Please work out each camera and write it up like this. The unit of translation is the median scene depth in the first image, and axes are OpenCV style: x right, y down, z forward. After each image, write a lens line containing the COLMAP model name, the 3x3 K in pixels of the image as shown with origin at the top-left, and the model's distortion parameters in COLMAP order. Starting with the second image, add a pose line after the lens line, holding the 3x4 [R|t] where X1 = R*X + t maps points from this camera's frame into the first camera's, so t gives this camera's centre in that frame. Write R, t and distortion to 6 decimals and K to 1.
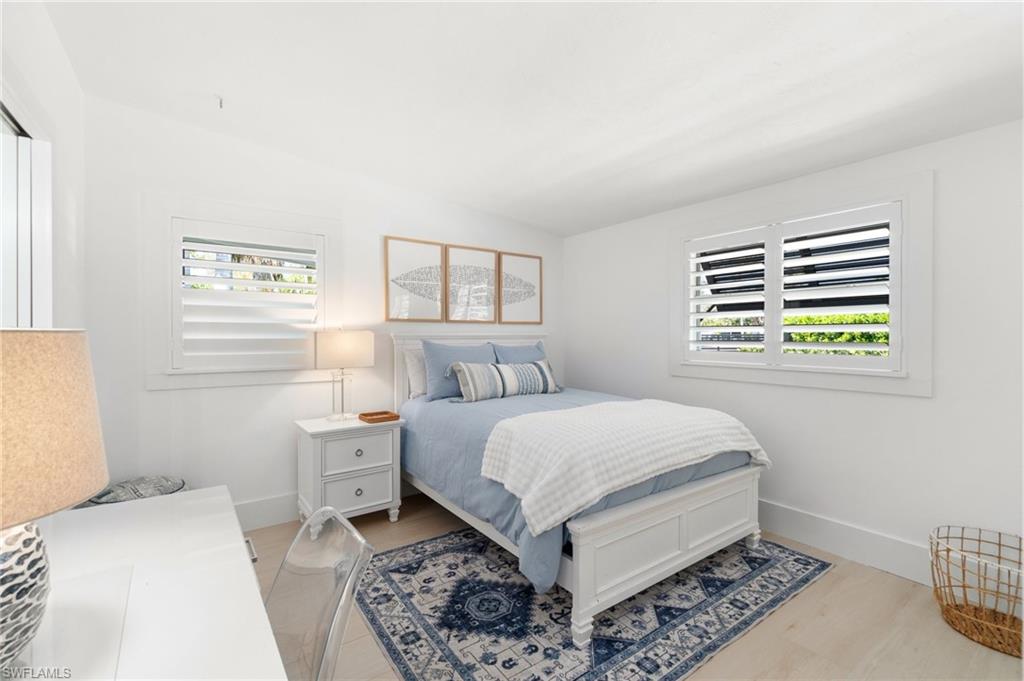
lens RADIAL K [[447.0, 0, 506.8], [0, 447.0, 339.5], [0, 0, 1]] dist [0.001435, 0.000191]
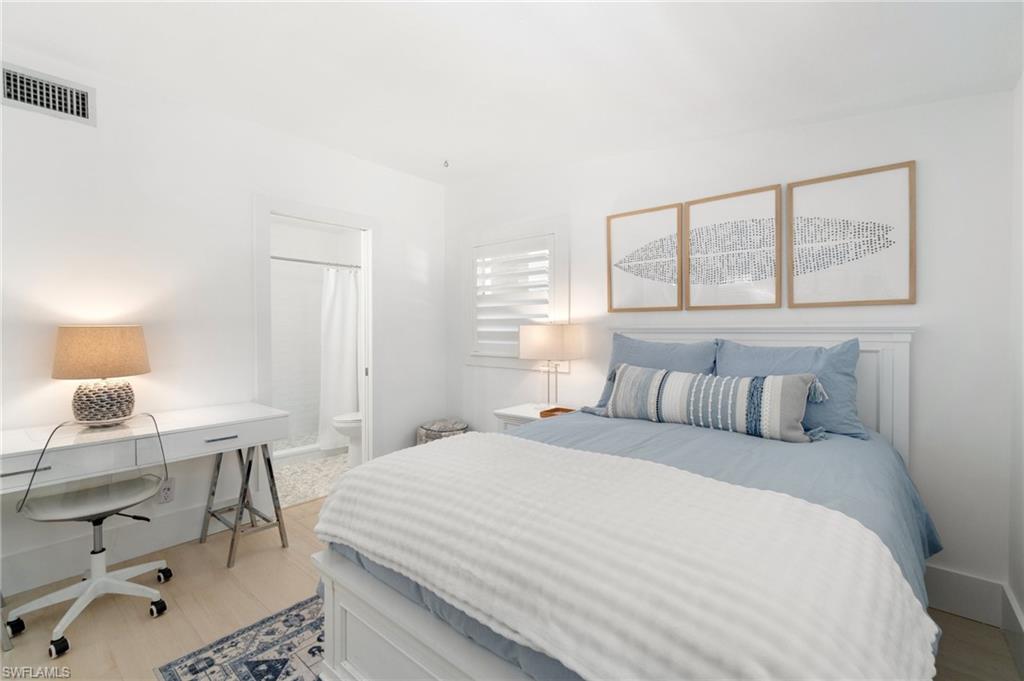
lens RADIAL K [[447.0, 0, 506.5], [0, 447.0, 333.3], [0, 0, 1]] dist [0.001435, 0.000191]
pose [[0.244306, 0.010787, -0.969638, 0.512384], [-0.004243, 0.999940, 0.010055, -0.006677], [0.969689, 0.001658, 0.244337, 0.552978]]
